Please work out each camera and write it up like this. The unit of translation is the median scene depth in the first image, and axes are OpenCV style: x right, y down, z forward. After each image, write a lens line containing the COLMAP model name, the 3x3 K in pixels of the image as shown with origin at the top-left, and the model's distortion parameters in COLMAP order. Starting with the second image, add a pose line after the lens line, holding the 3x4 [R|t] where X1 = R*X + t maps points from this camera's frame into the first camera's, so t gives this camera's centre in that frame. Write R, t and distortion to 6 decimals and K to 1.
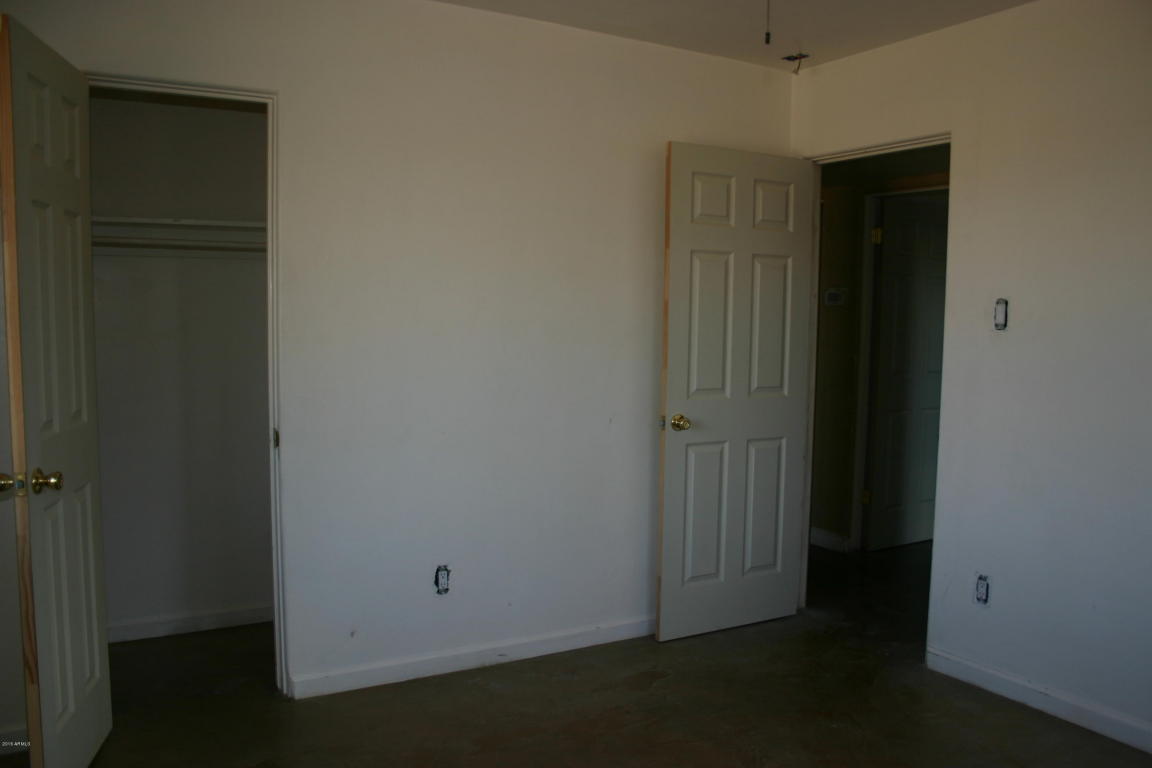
lens RADIAL K [[912.4, 0, 576.2], [0, 912.4, 384.6], [0, 0, 1]] dist [0.006757, -0.004687]
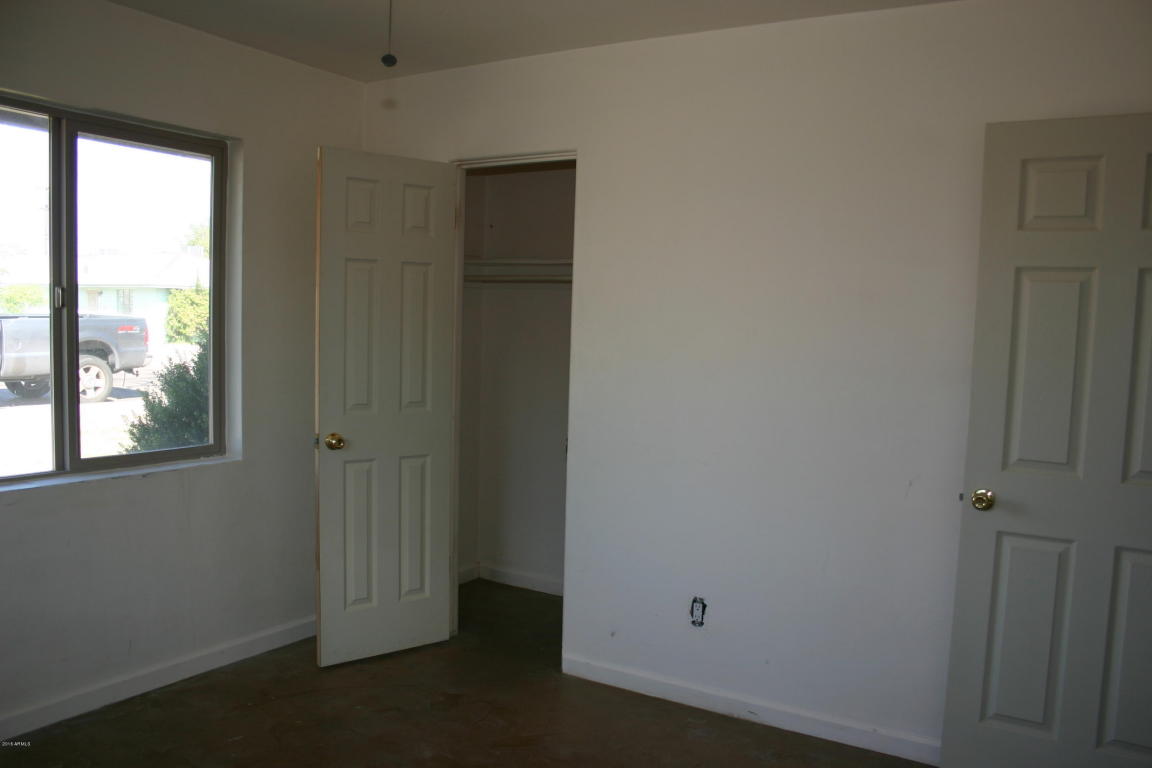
lens RADIAL K [[967.5, 0, 574.9], [0, 967.5, 387.9], [0, 0, 1]] dist [-0.136804, 0.122163]
pose [[0.489115, 0.063439, -0.869909, 0.746348], [-0.106643, 0.994218, 0.012543, -0.027124], [0.865675, 0.086635, 0.493053, 0.397886]]
